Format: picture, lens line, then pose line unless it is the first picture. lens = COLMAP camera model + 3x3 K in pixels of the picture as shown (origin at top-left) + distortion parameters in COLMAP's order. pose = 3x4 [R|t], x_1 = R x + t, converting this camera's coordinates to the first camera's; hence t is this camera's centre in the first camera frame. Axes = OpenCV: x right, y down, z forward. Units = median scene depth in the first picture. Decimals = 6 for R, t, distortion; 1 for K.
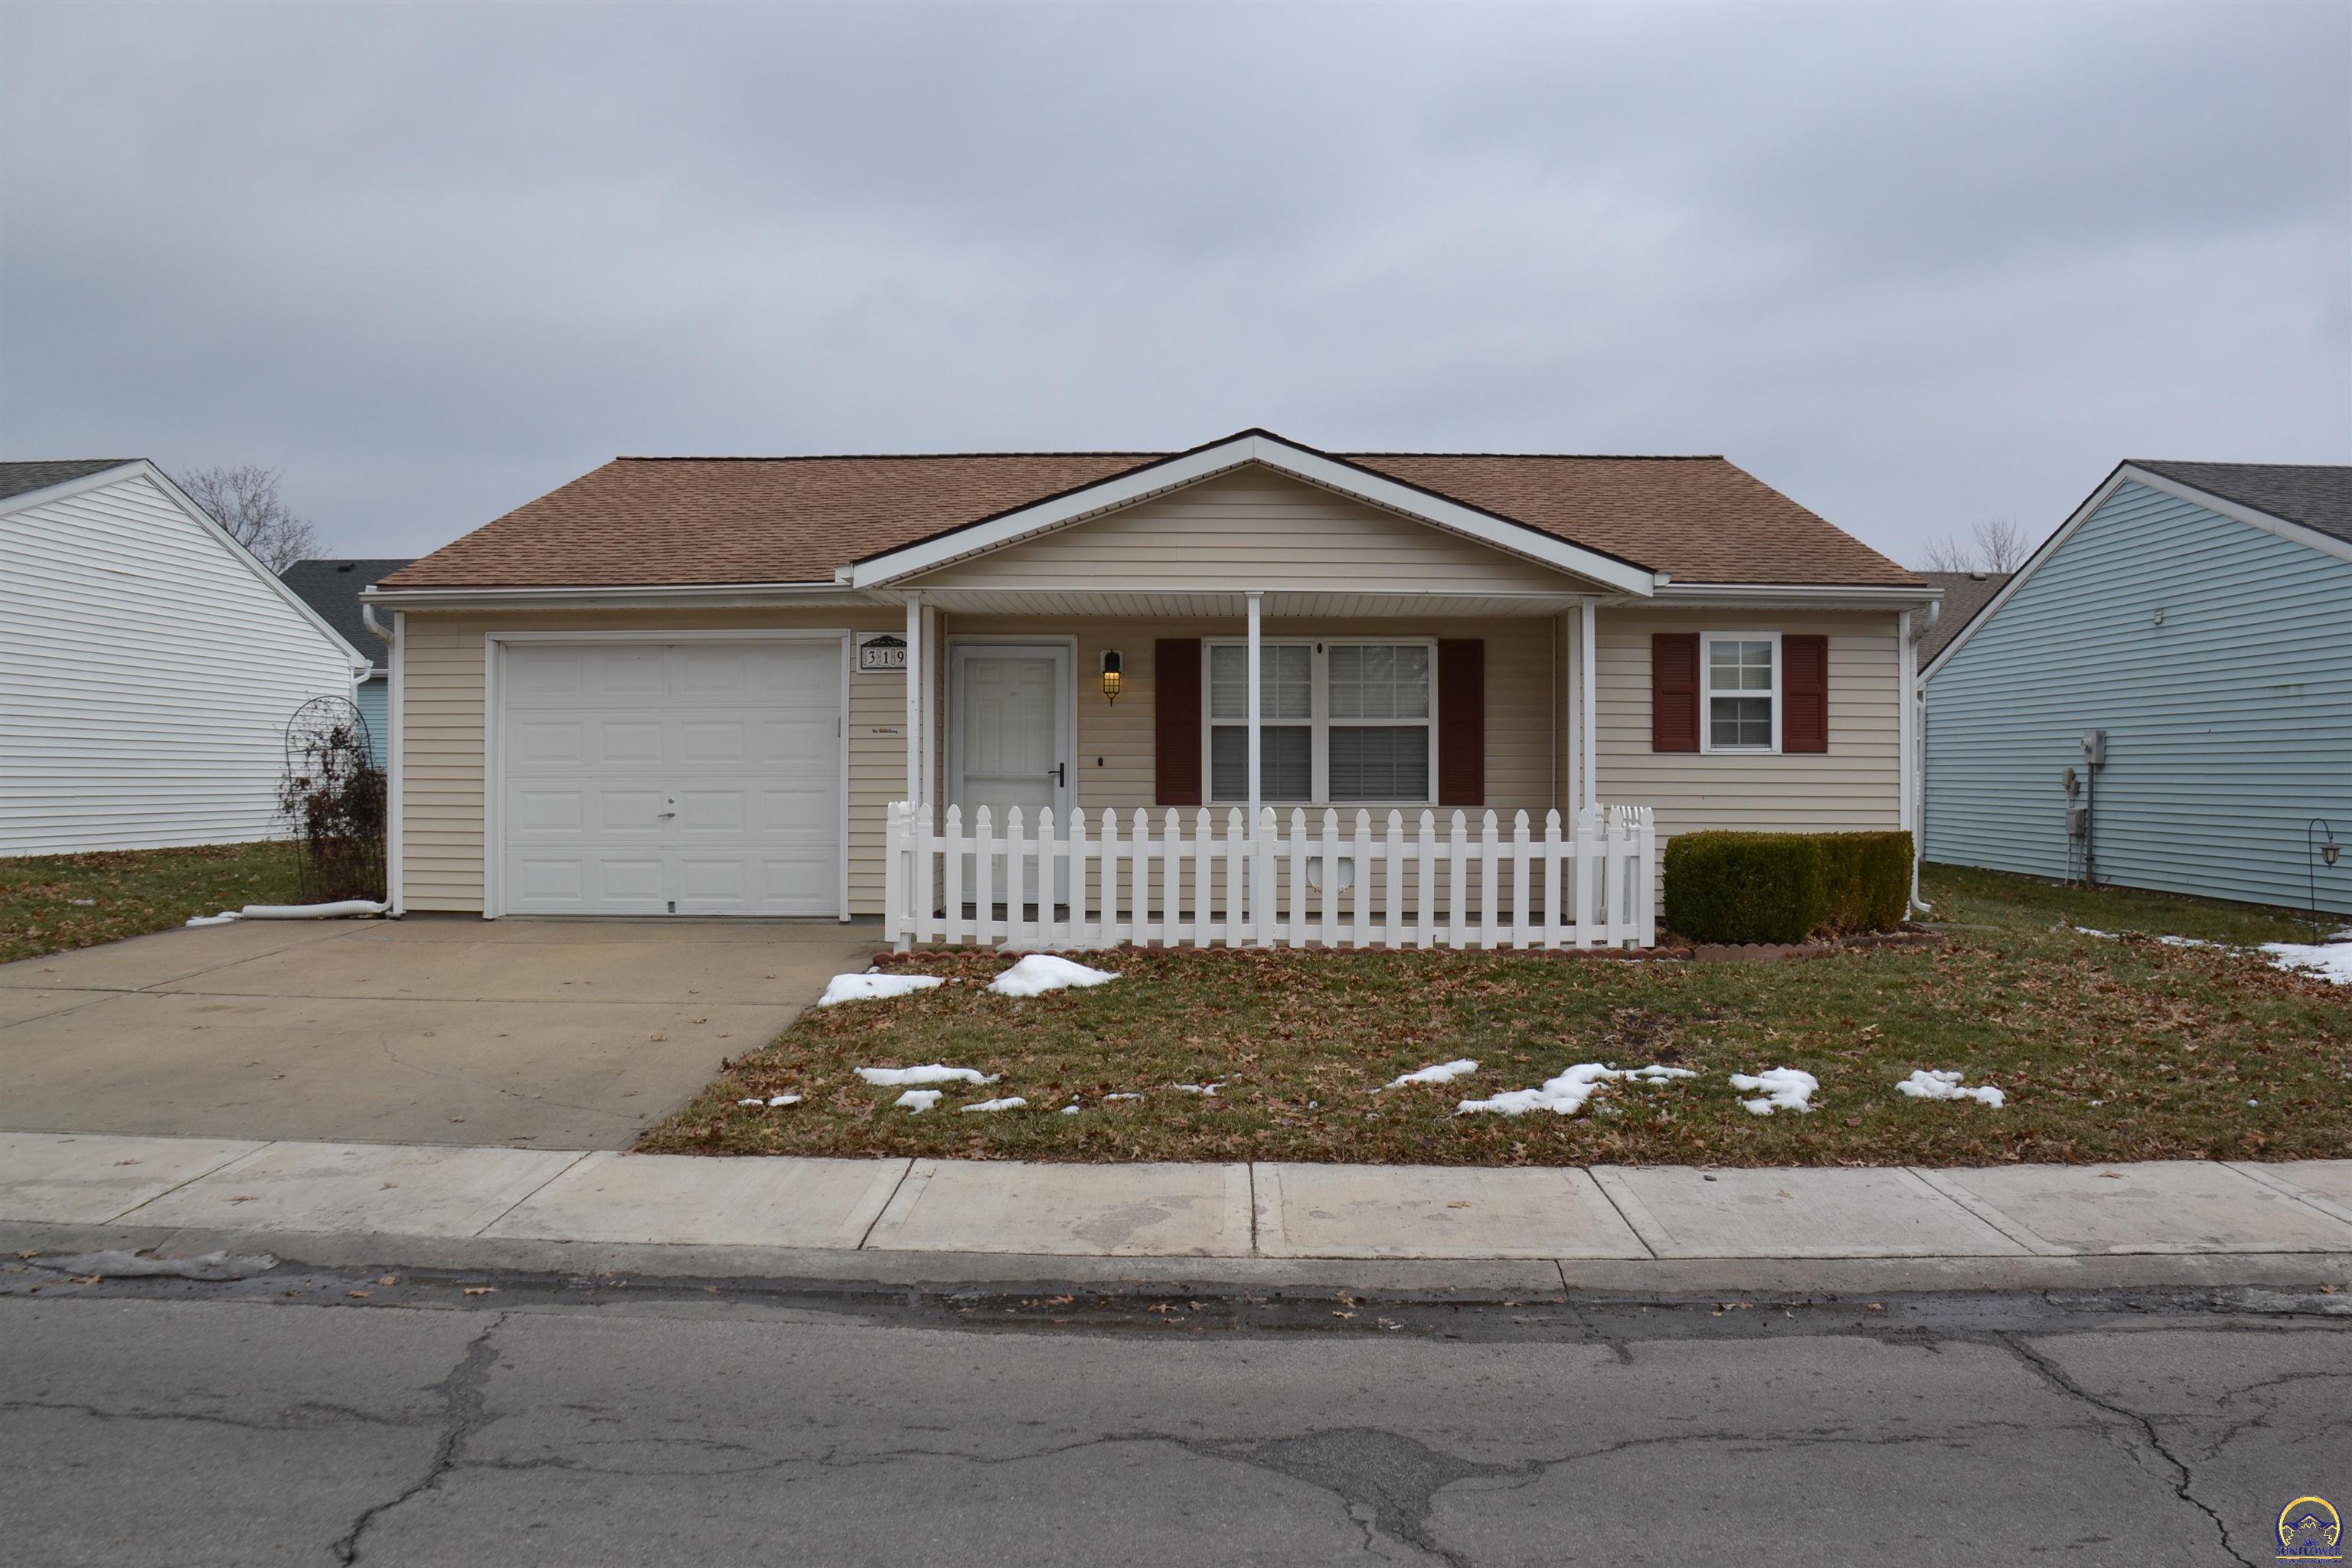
lens RADIAL K [[1855.0, 0, 1171.2], [0, 1855.0, 783.9], [0, 0, 1]] dist [-0.166493, 0.103918]
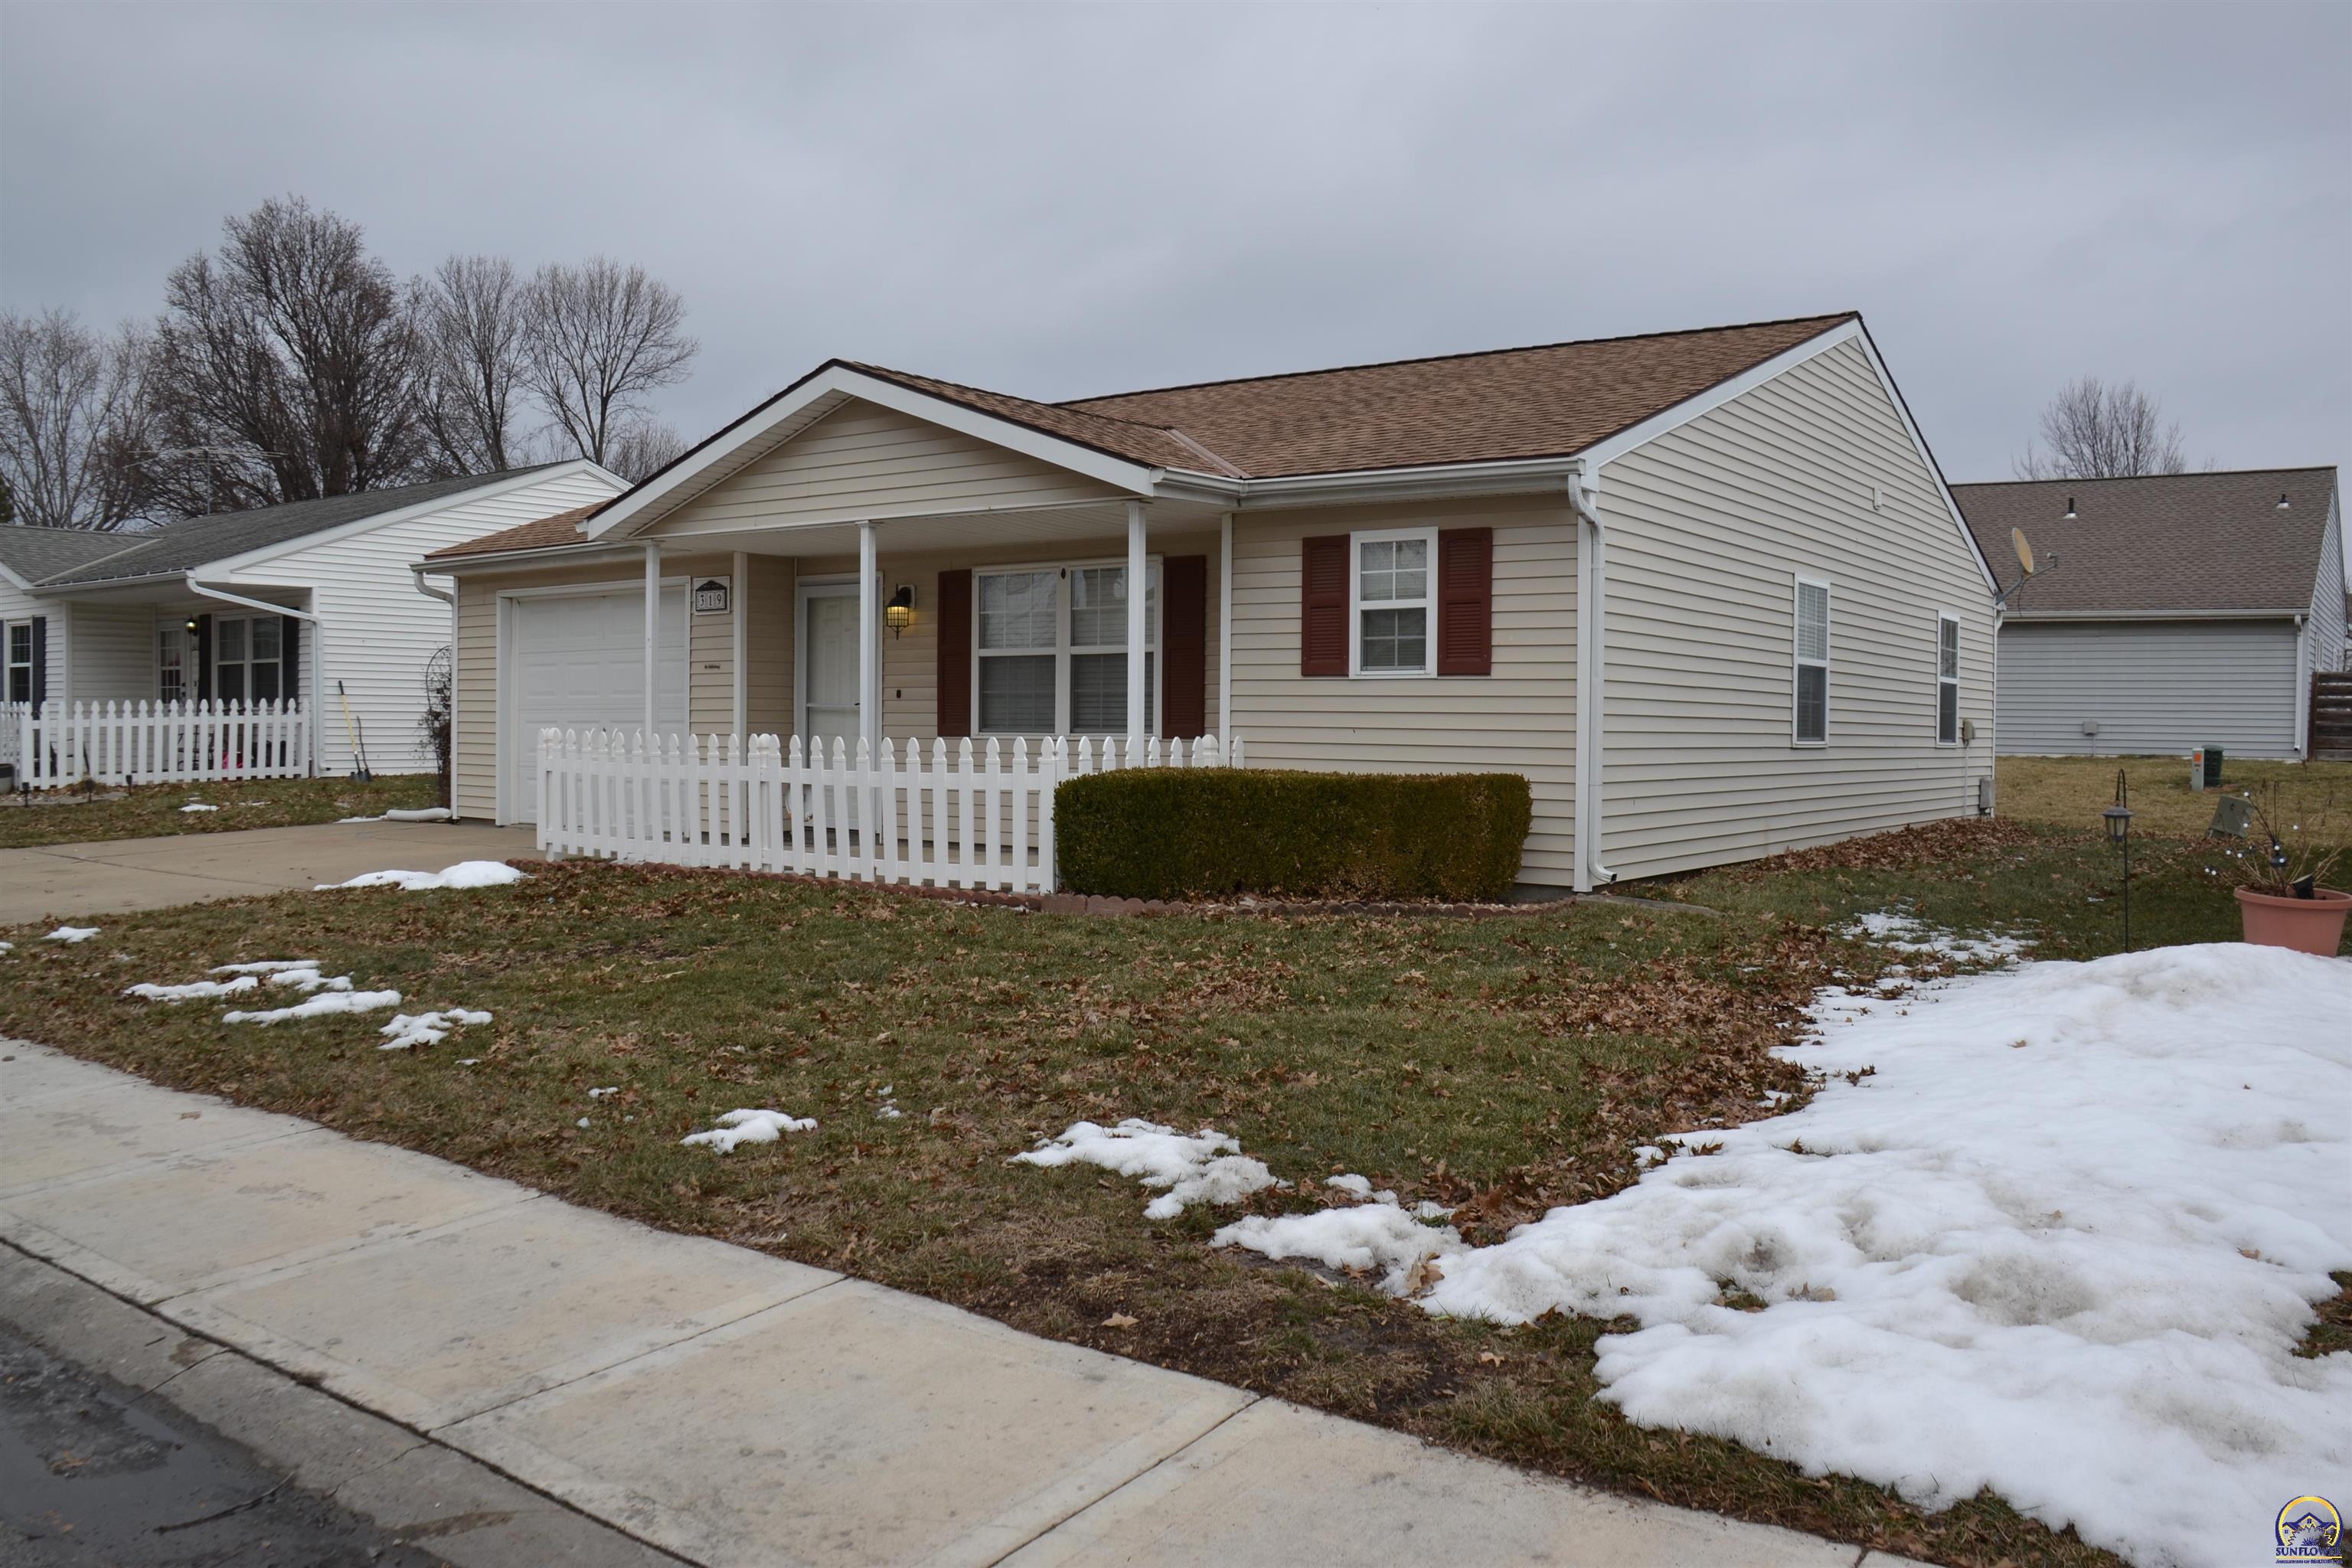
lens RADIAL K [[1855.0, 0, 1199.5], [0, 1855.0, 799.1], [0, 0, 1]] dist [-0.166493, 0.103918]
pose [[0.823877, 0.026731, -0.566138, 0.714866], [-0.006195, 0.999252, 0.038166, 0.007072], [0.566735, -0.027937, 0.823427, 0.260592]]
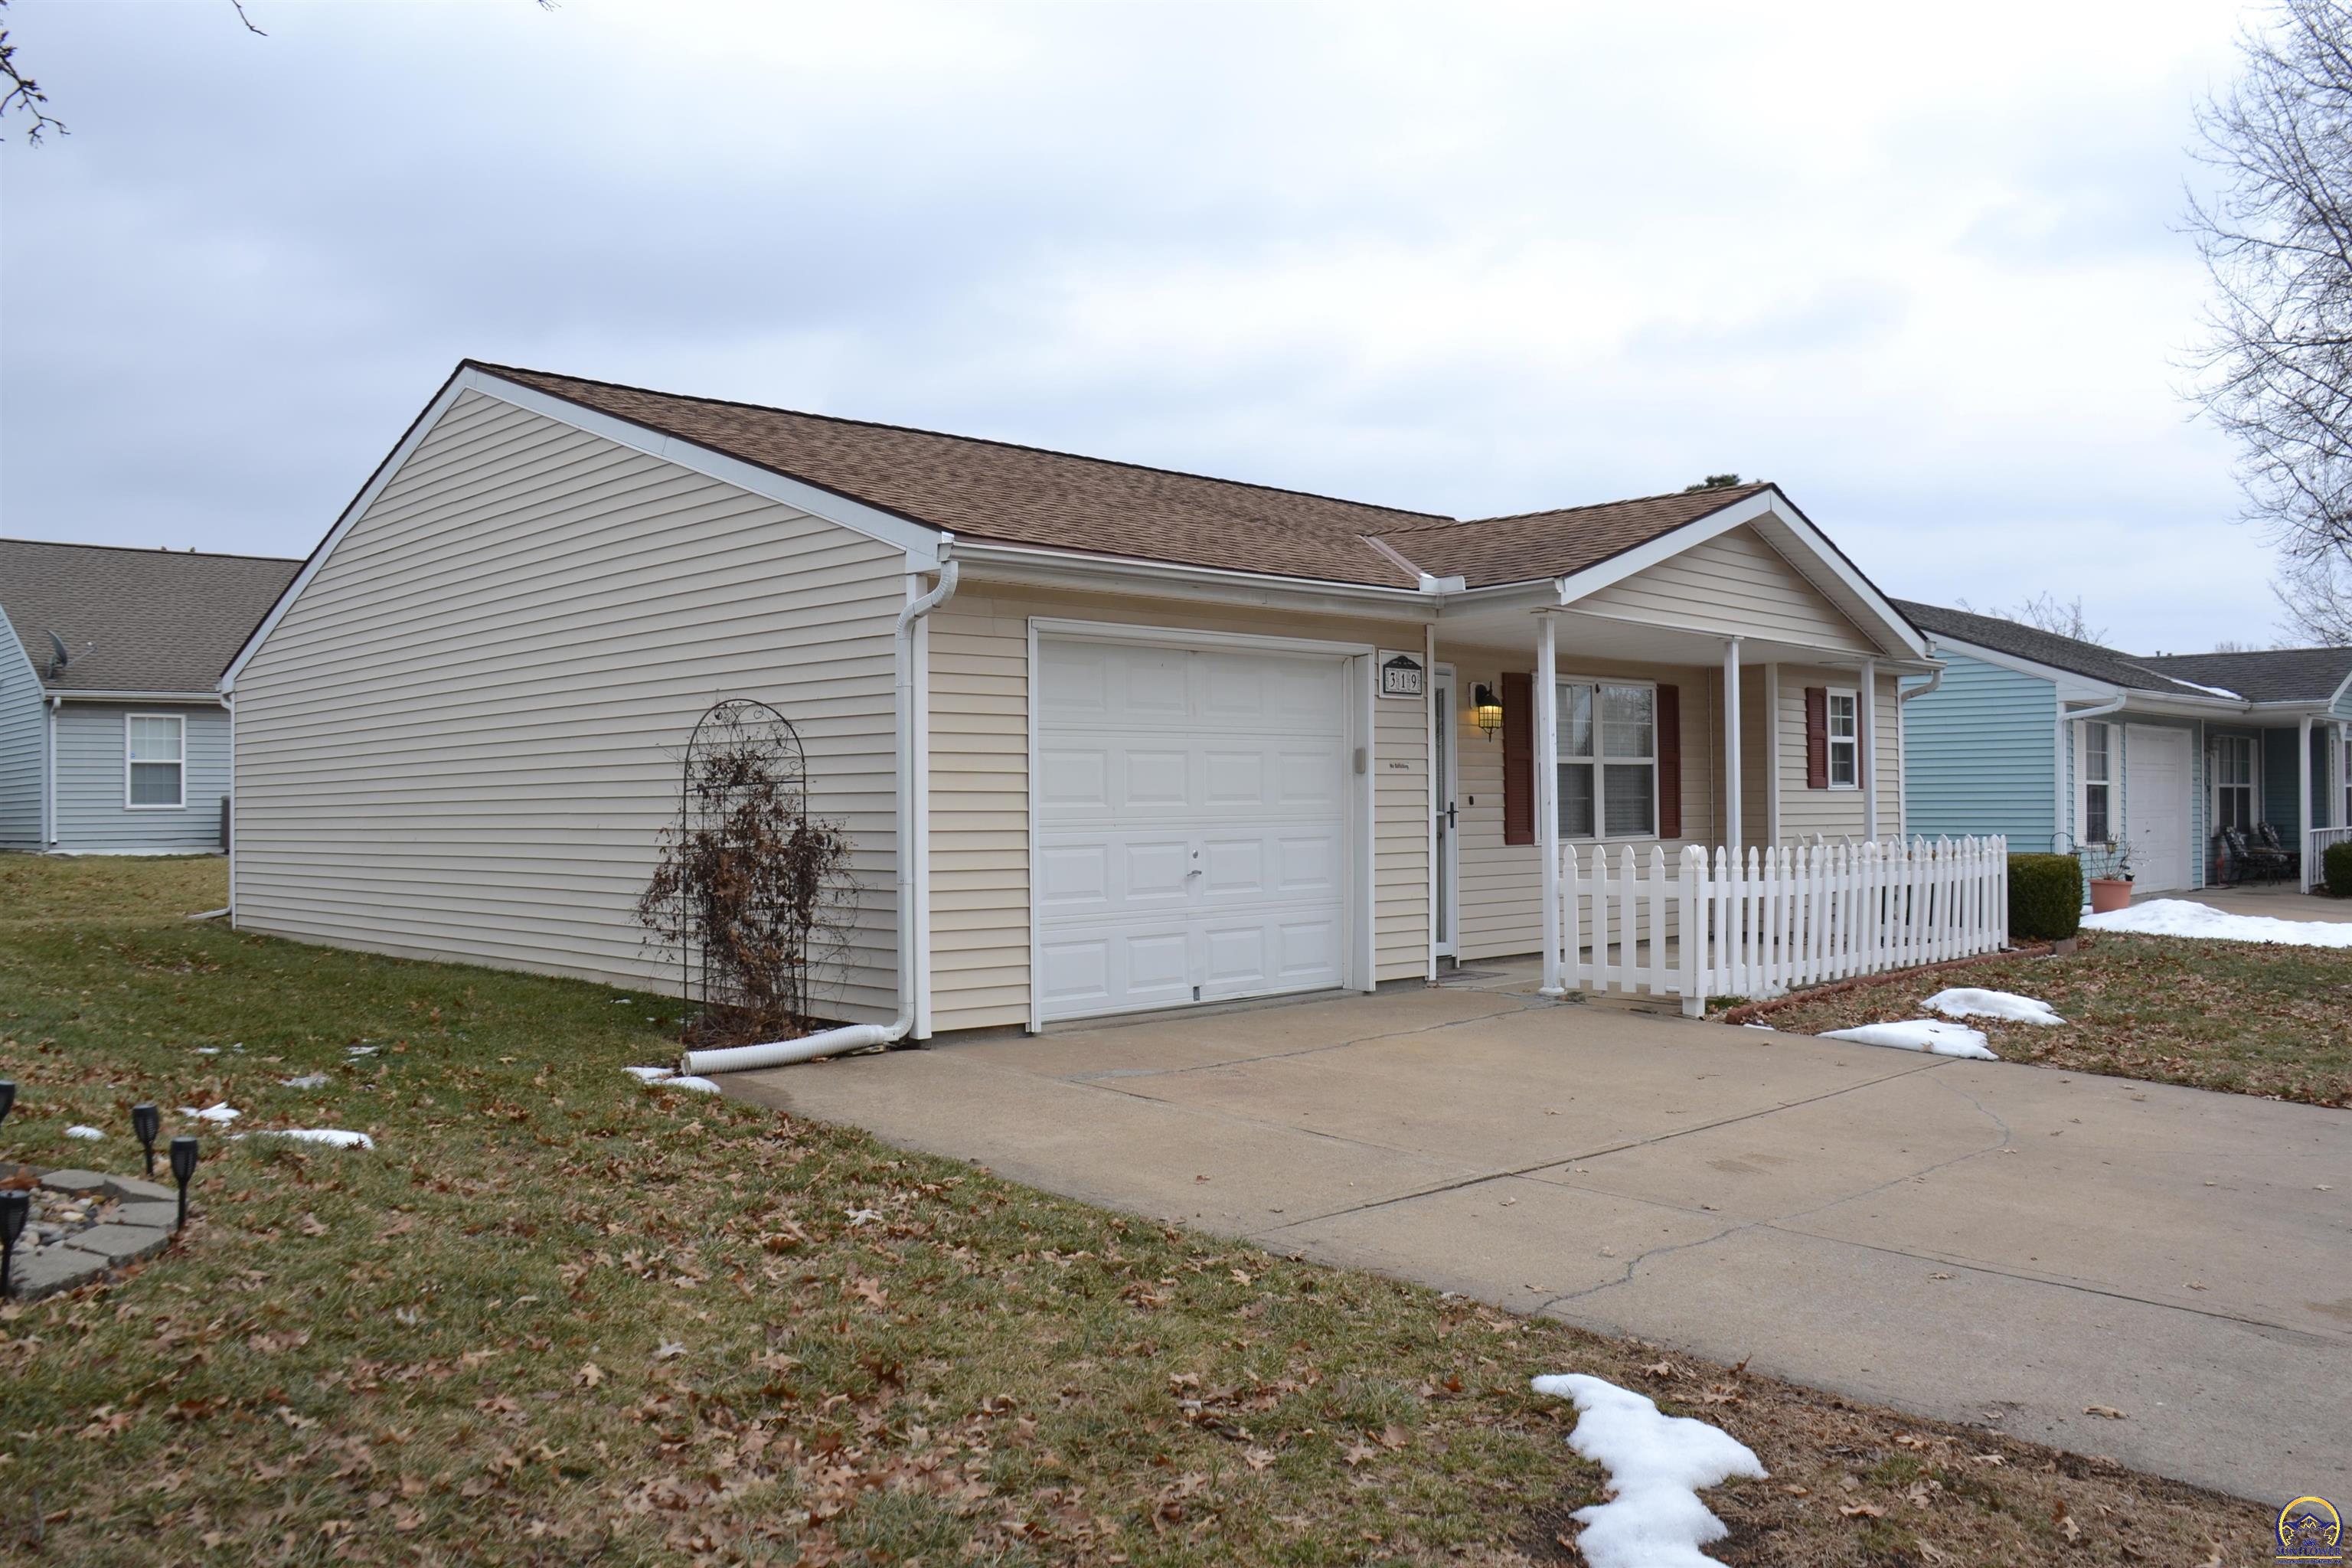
lens RADIAL K [[1855.0, 0, 1165.5], [0, 1855.0, 786.8], [0, 0, 1]] dist [-0.166493, 0.103918]
pose [[0.705067, -0.000135, 0.709140, -0.848328], [0.010496, 0.999892, -0.010246, -0.011427], [-0.709063, 0.014667, 0.704993, 0.473301]]
